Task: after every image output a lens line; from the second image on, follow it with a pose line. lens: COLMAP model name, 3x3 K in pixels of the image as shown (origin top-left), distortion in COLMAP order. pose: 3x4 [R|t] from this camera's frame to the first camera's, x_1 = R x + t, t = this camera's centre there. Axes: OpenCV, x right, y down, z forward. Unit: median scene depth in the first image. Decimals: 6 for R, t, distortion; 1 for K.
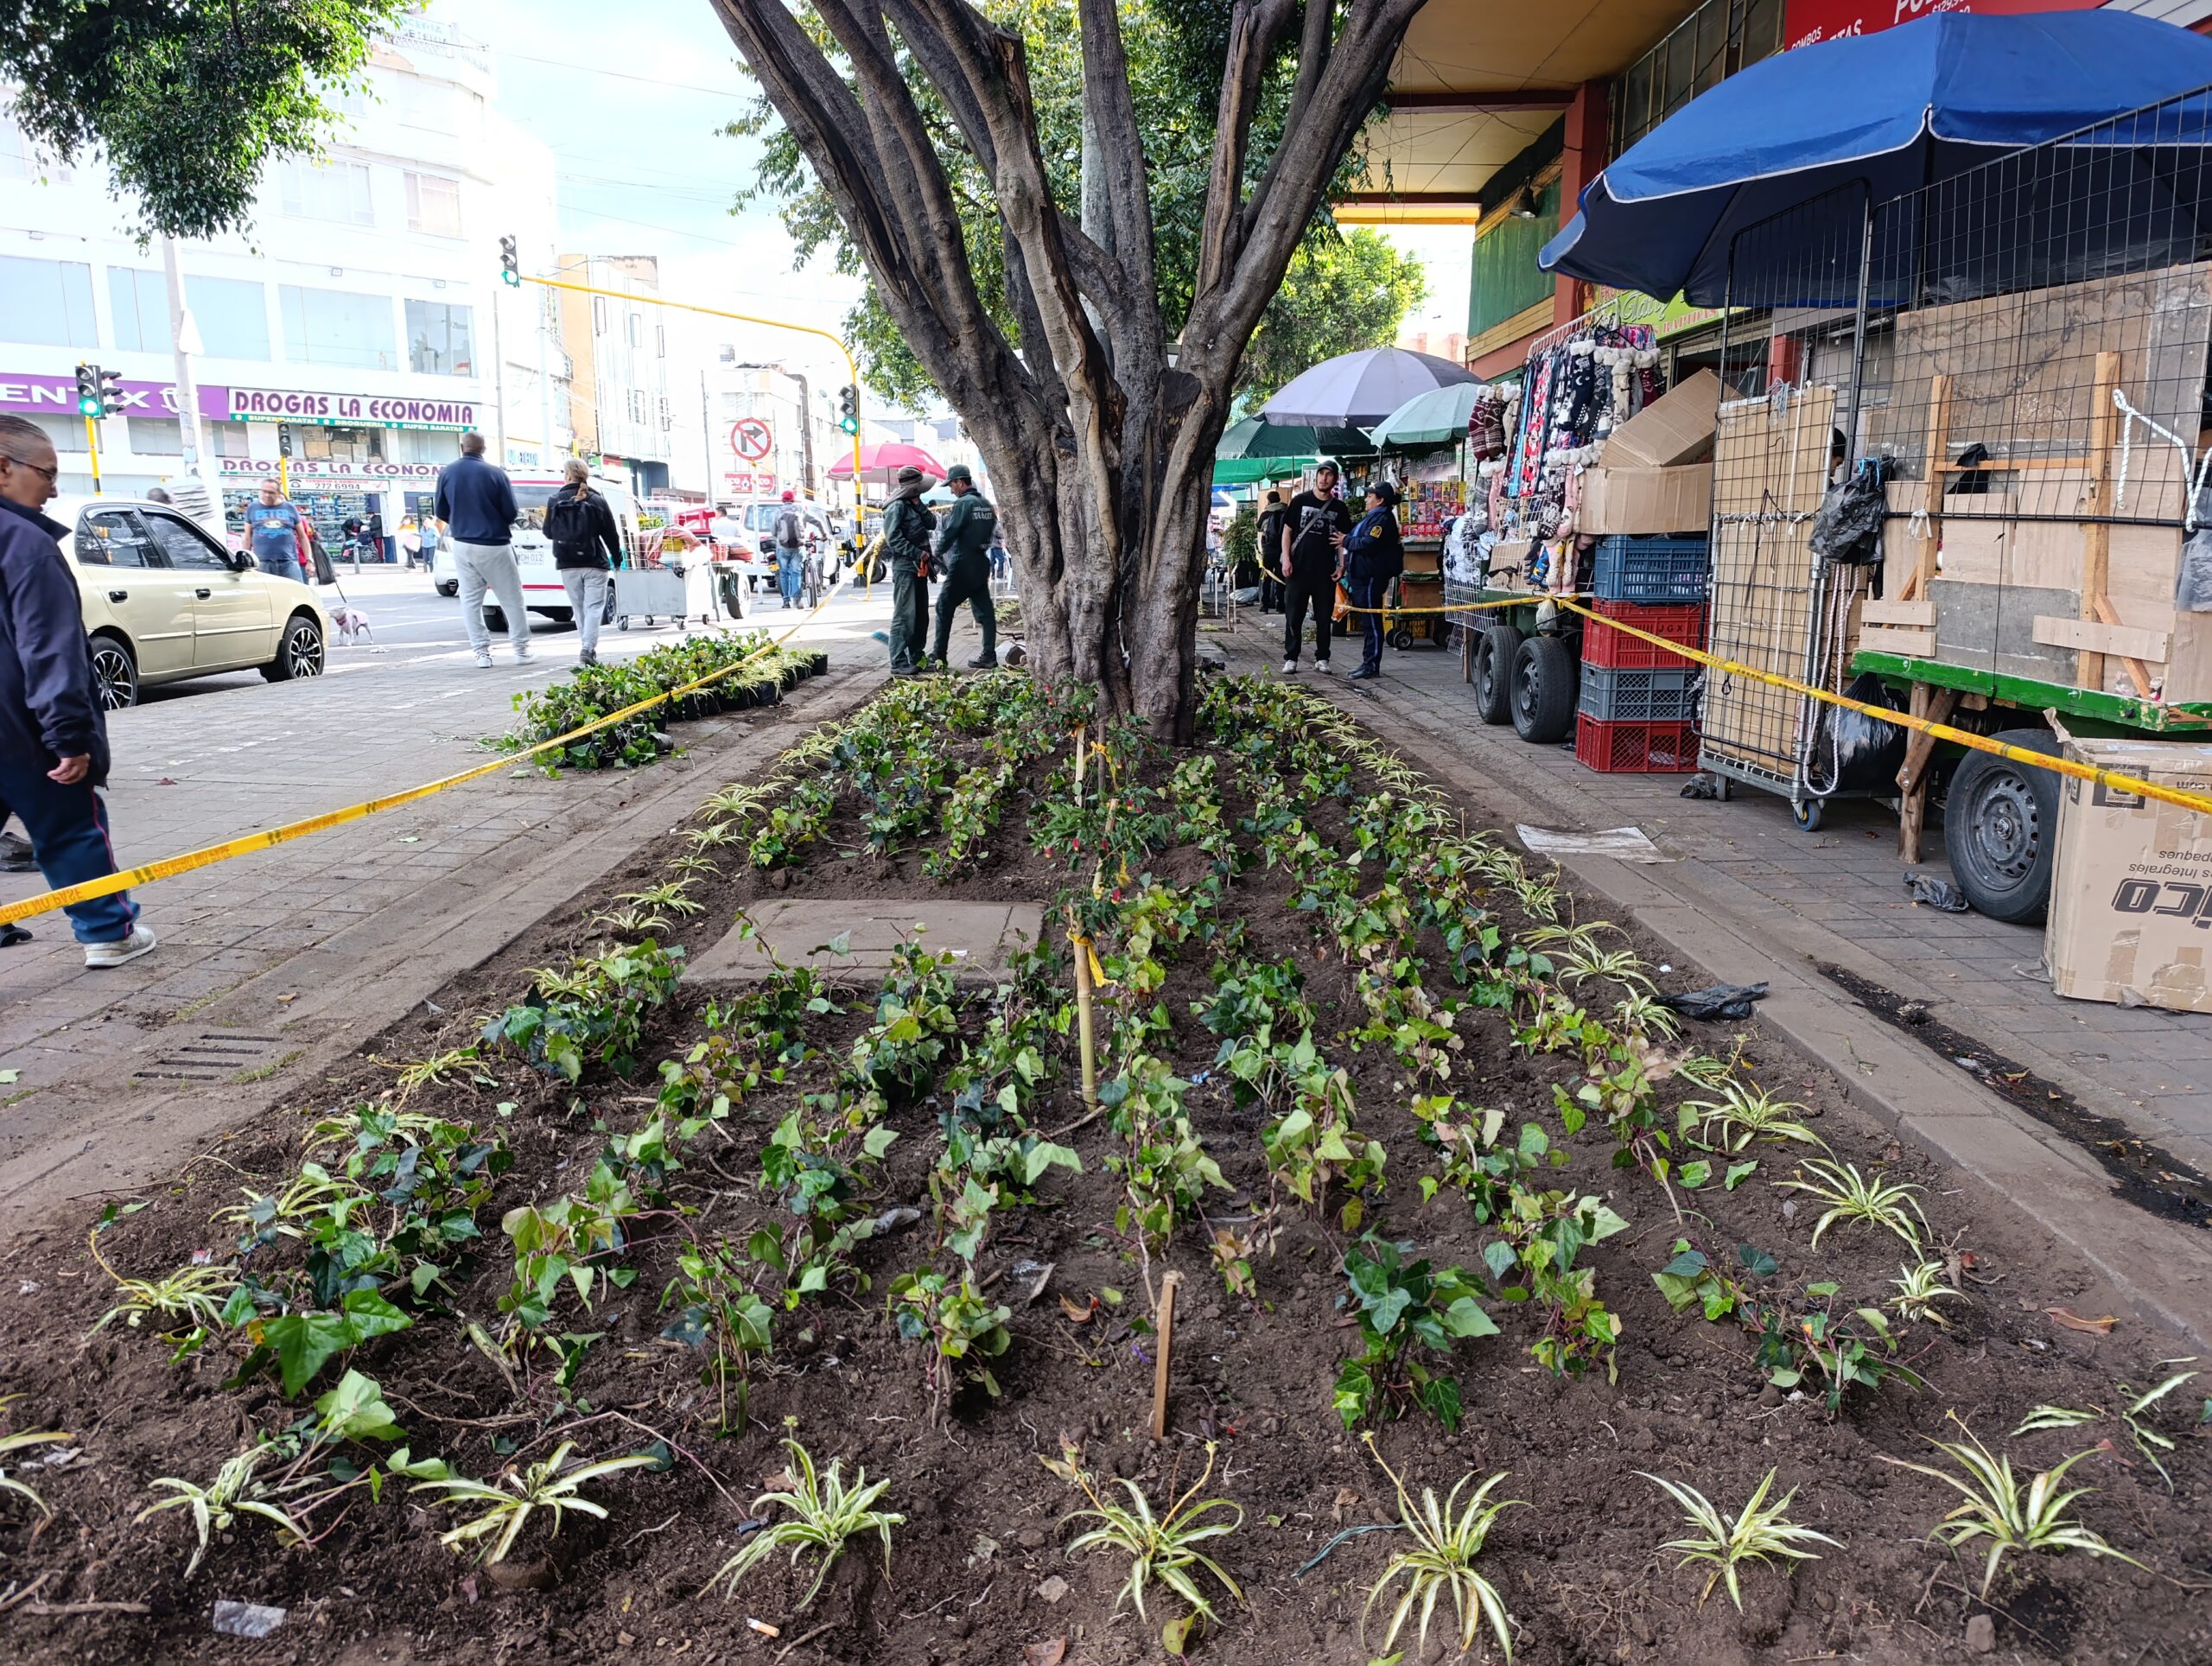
lens RADIAL K [[1517.0, 0, 1109.3], [0, 1517.0, 831.5], [0, 0, 1]] dist [0.039717, -0.052490]
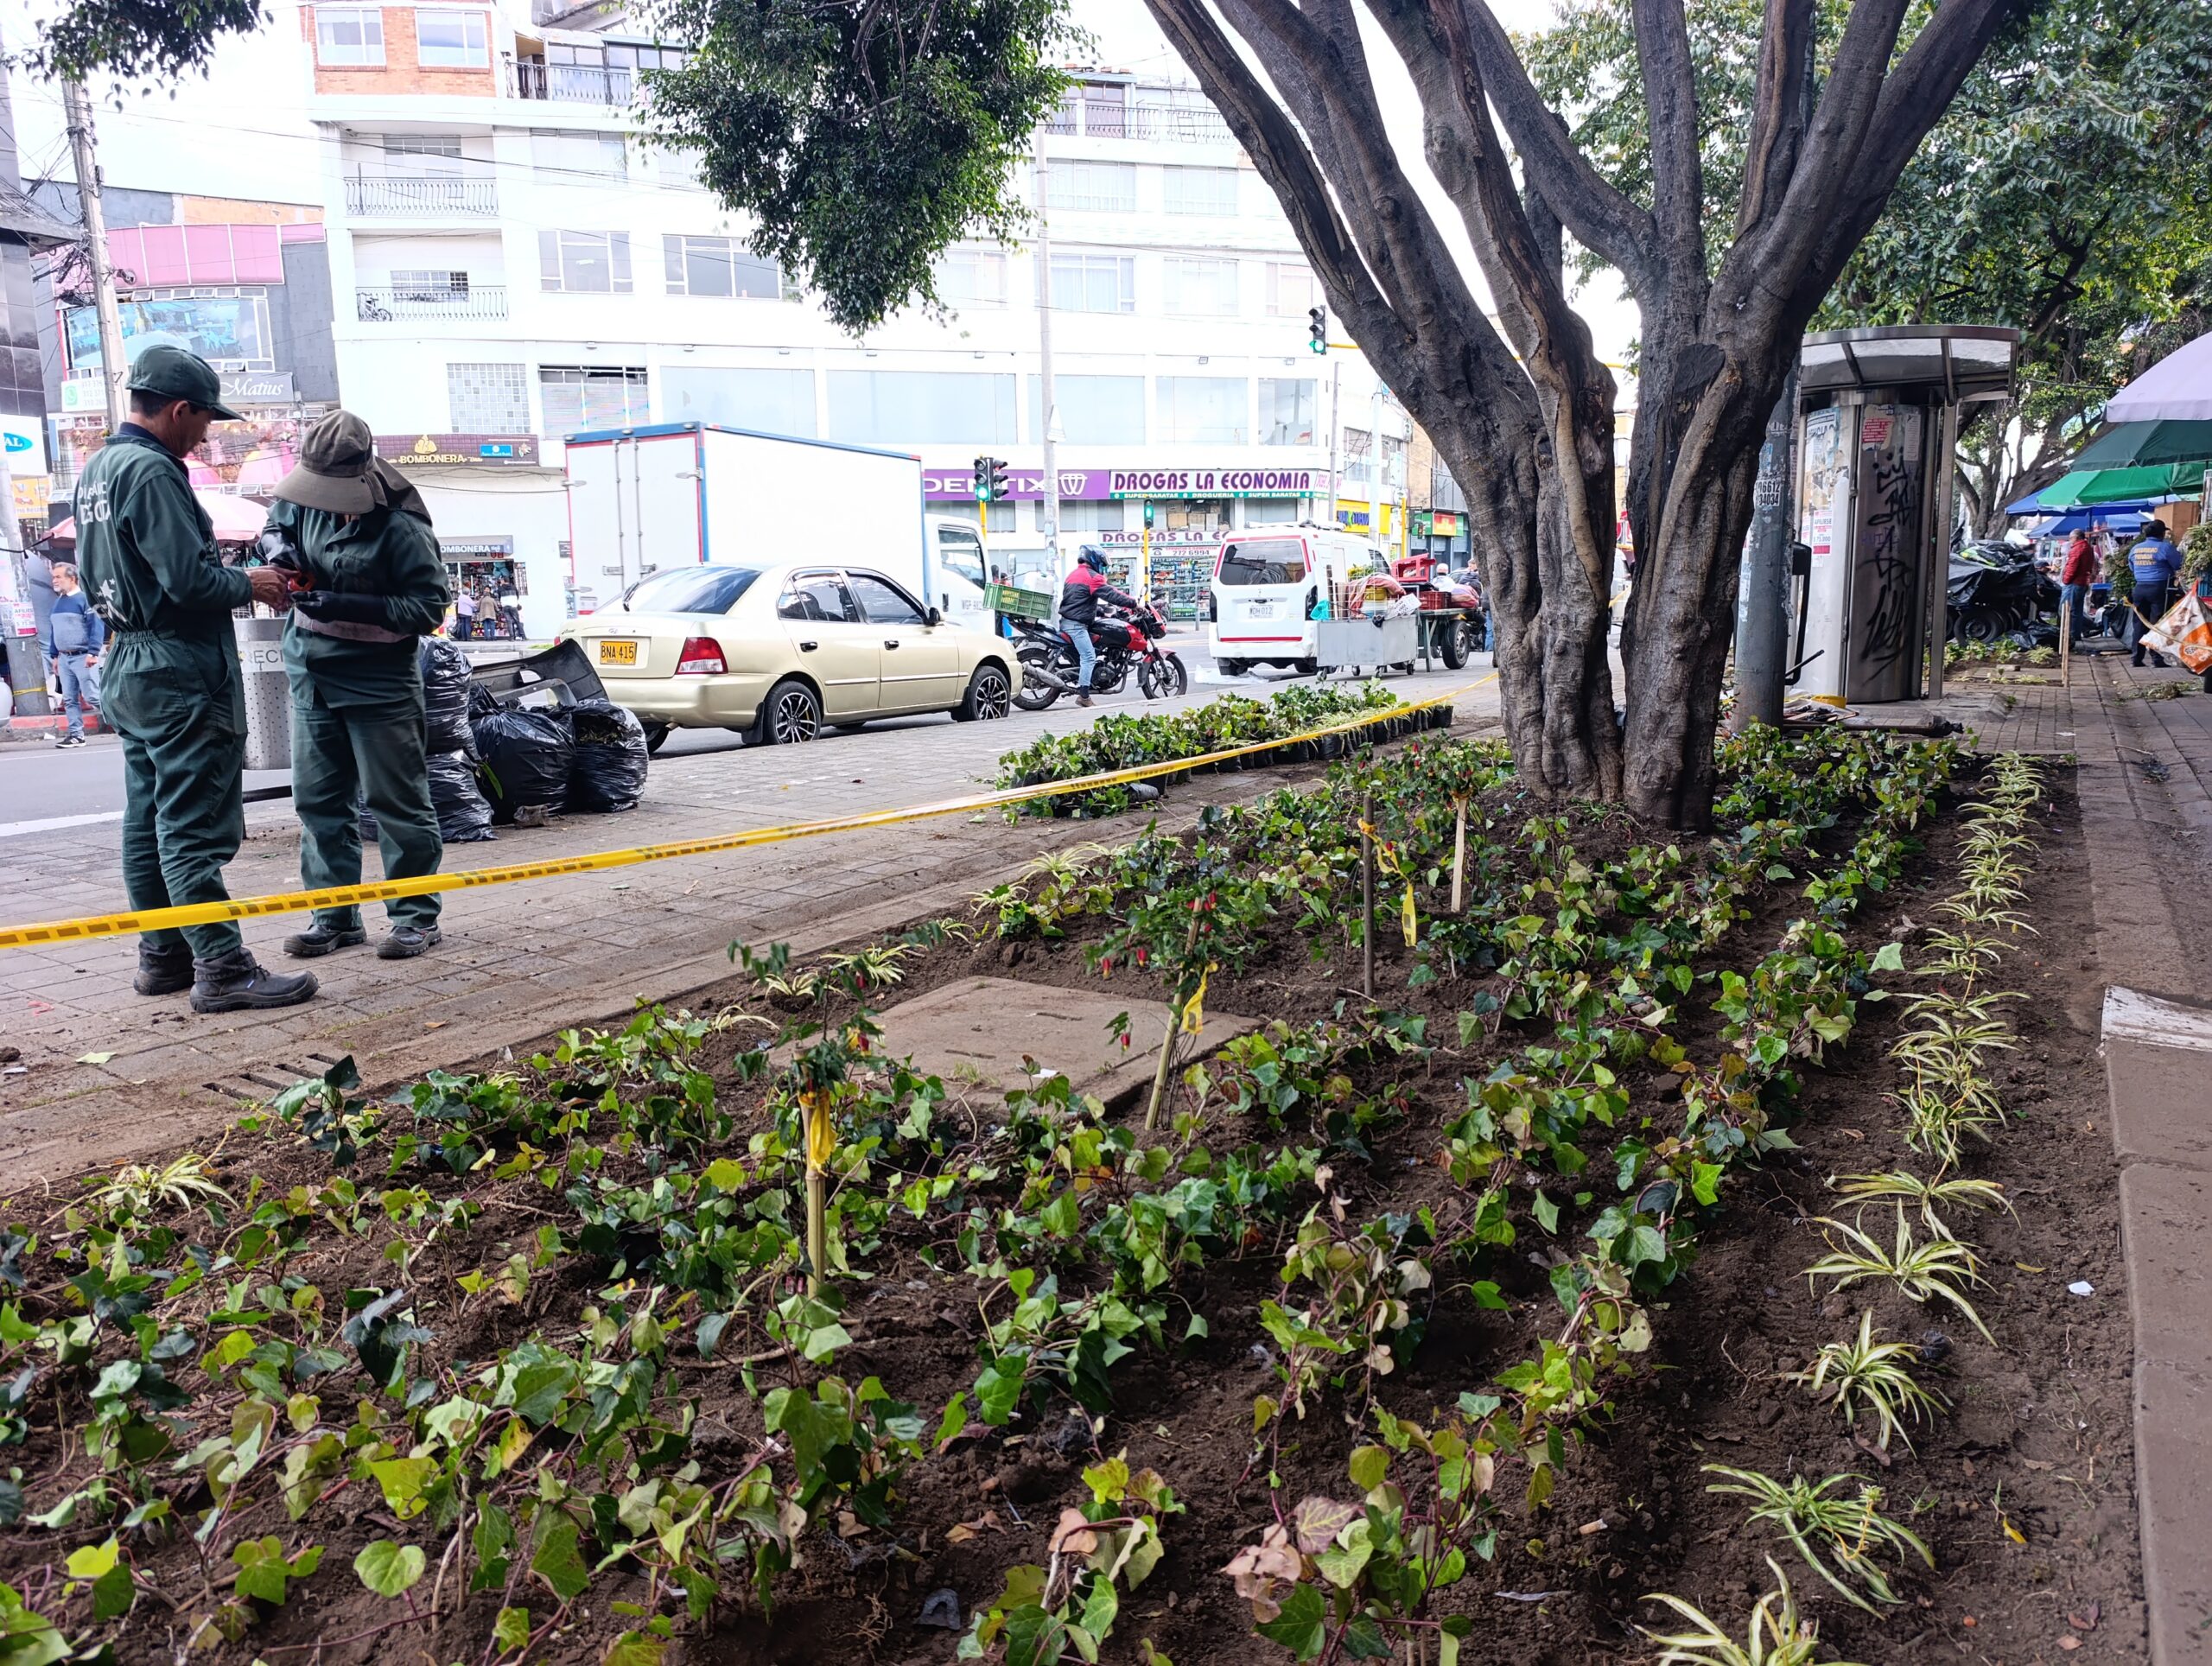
lens RADIAL K [[1518.2, 0, 1107.7], [0, 1518.2, 822.5], [0, 0, 1]] dist [0.083131, -0.134132]
pose [[0.852258, 0.055232, -0.520197, 0.140386], [-0.076183, 0.996913, -0.018967, -0.015211], [0.517544, 0.055796, 0.853836, 0.129717]]
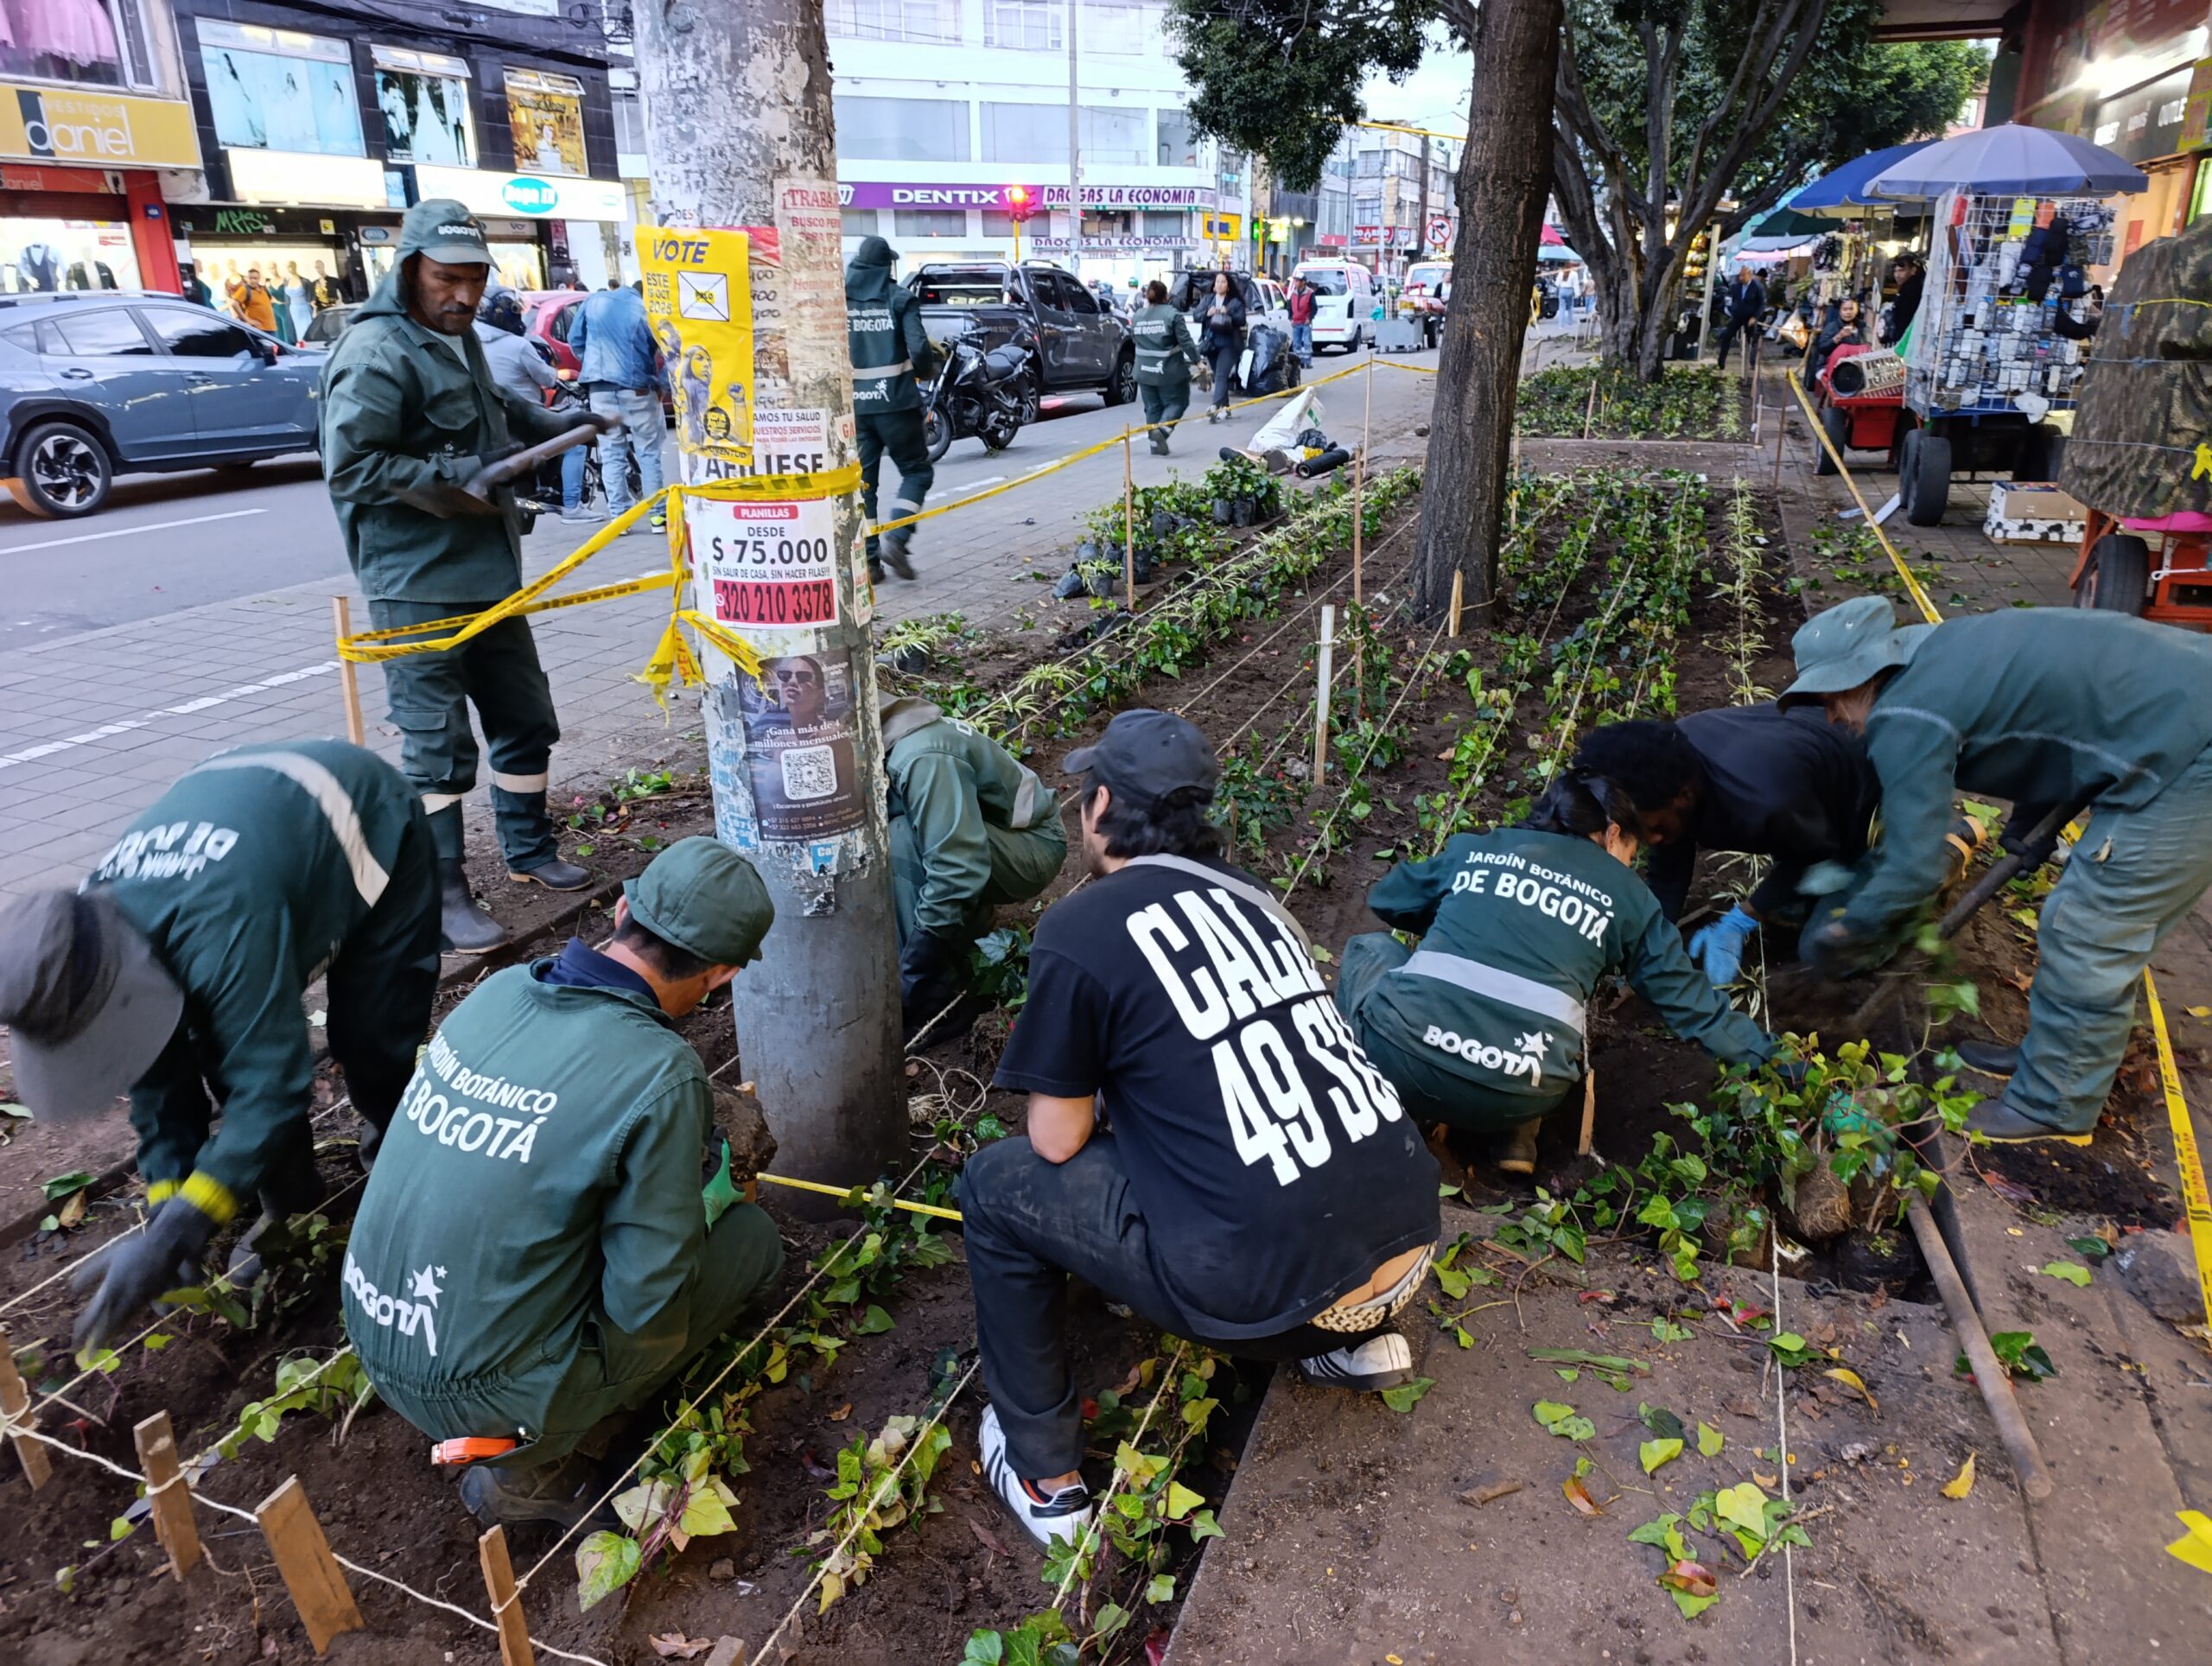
lens RADIAL K [[1527.9, 0, 1111.4], [0, 1527.9, 832.8], [0, 0, 1]] dist [0.037166, -0.047472]
pose [[0.935915, 0.107276, -0.335492, 0.104078], [-0.053721, 0.984823, 0.165039, 0.245206], [0.348105, -0.136440, 0.927474, -1.494670]]
